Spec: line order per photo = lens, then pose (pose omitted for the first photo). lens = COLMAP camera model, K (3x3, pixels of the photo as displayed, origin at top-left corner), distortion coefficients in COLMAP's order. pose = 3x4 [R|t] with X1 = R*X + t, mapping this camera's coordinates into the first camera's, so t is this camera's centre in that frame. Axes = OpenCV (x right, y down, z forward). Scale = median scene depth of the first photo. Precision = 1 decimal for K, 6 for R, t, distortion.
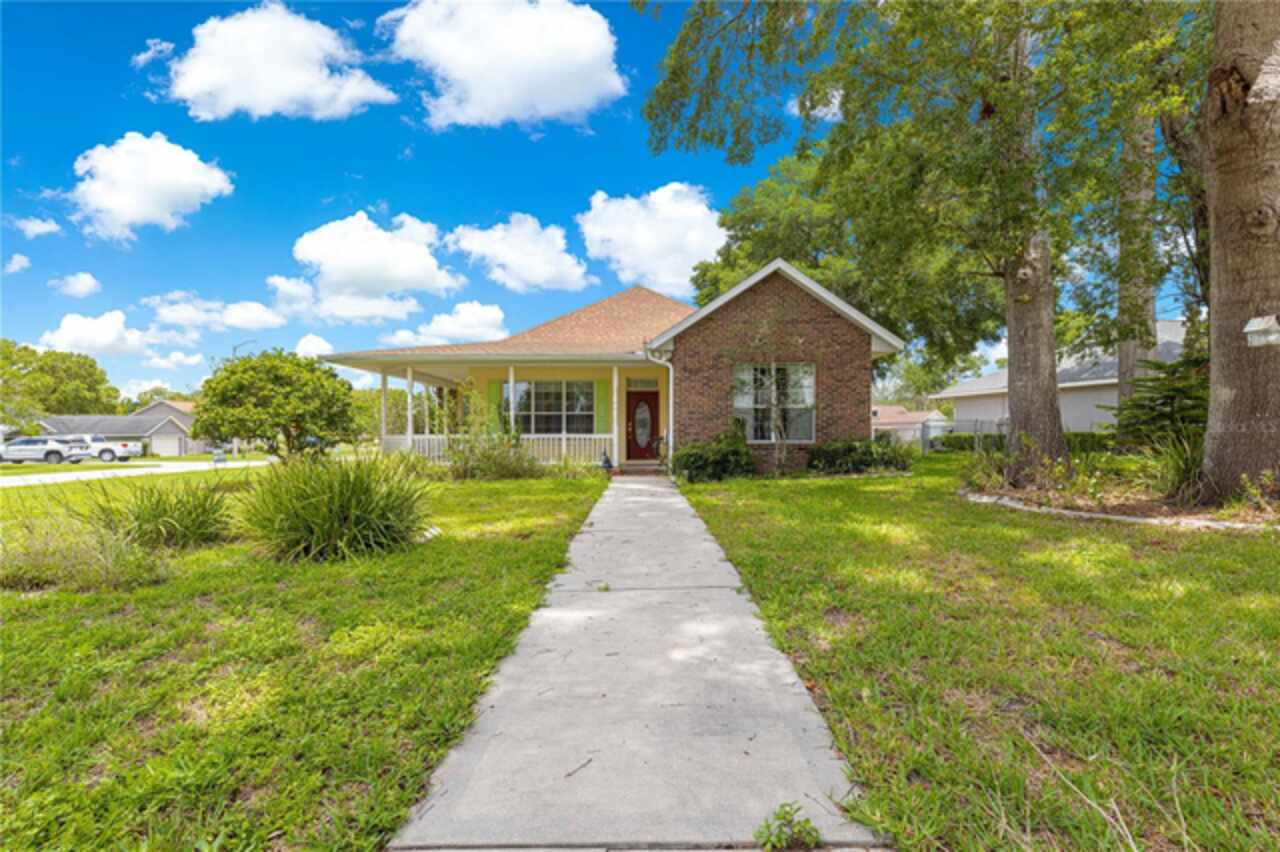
lens RADIAL K [[572.7, 0, 641.3], [0, 572.7, 430.5], [0, 0, 1]] dist [0.003055, -0.000683]
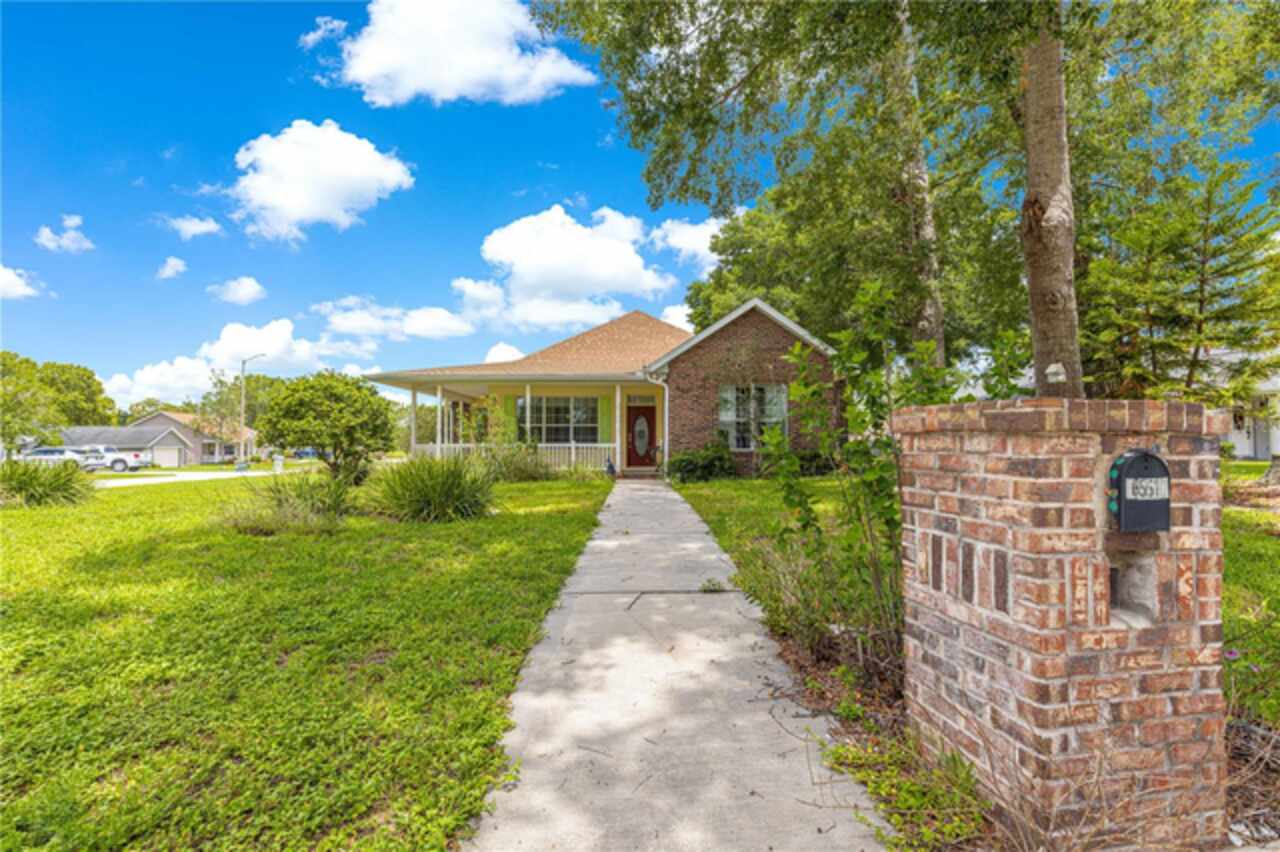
lens RADIAL K [[595.4, 0, 619.2], [0, 595.4, 424.6], [0, 0, 1]] dist [0.001060, -0.000101]
pose [[0.999634, 0.001290, -0.027006, -0.010452], [-0.002117, 0.999529, -0.030617, 0.004933], [0.026953, 0.030663, 0.999166, -0.197540]]
